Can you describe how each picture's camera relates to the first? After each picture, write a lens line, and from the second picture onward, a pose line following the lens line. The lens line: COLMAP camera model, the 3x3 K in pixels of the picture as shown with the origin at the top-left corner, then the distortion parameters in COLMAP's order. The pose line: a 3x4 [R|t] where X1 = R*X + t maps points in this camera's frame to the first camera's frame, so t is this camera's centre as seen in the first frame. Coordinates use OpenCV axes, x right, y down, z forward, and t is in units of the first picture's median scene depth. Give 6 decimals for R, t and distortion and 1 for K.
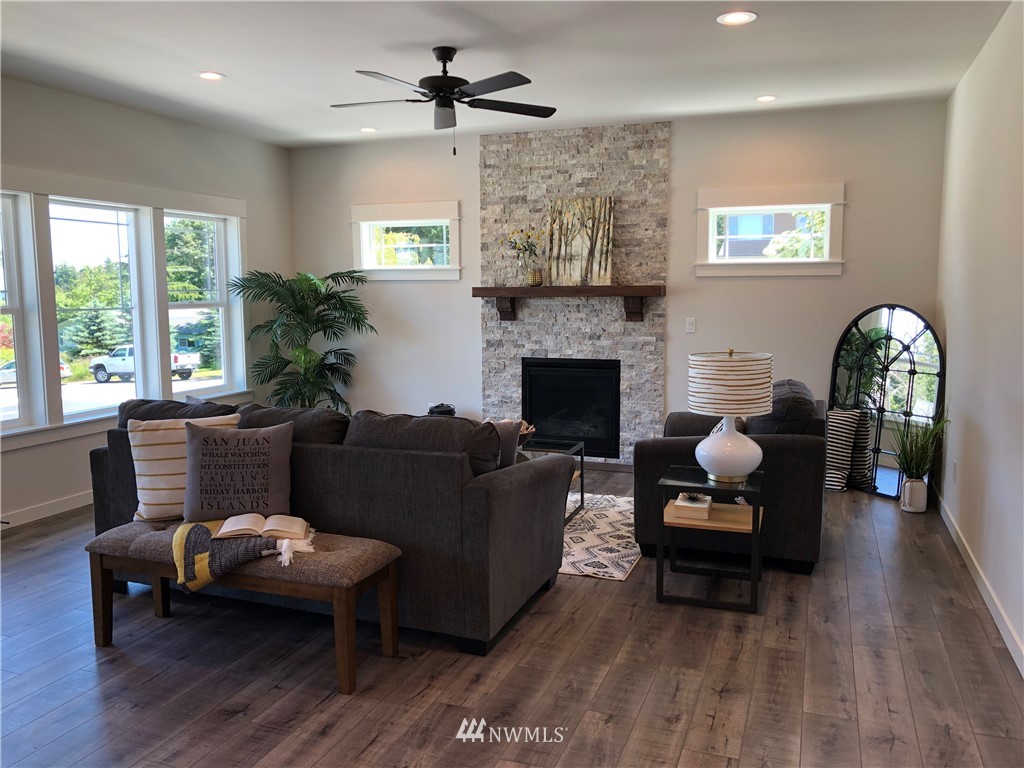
lens RADIAL K [[817.5, 0, 512.4], [0, 817.5, 383.4], [0, 0, 1]] dist [-0.002163, -0.022842]
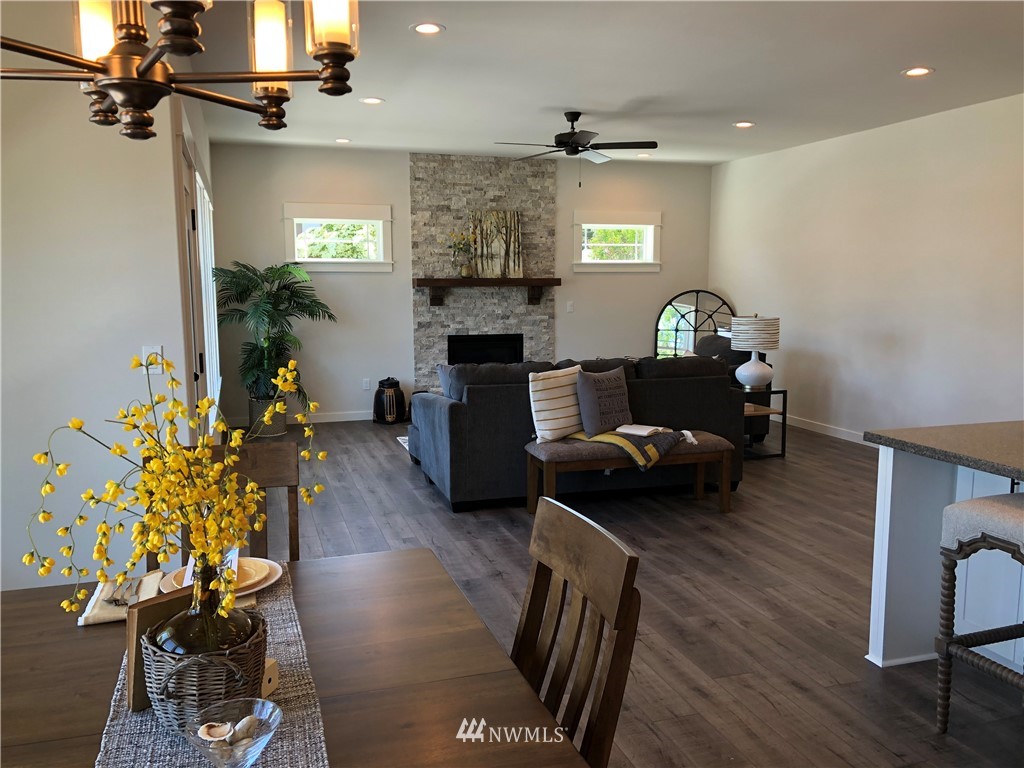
lens RADIAL K [[817.5, 0, 521.7], [0, 817.5, 383.3], [0, 0, 1]] dist [-0.002163, -0.022842]
pose [[0.777366, -0.074544, 0.624617, -0.717751], [0.069701, 0.997047, 0.032244, 0.009131], [-0.625176, 0.018471, 0.780266, -0.040677]]
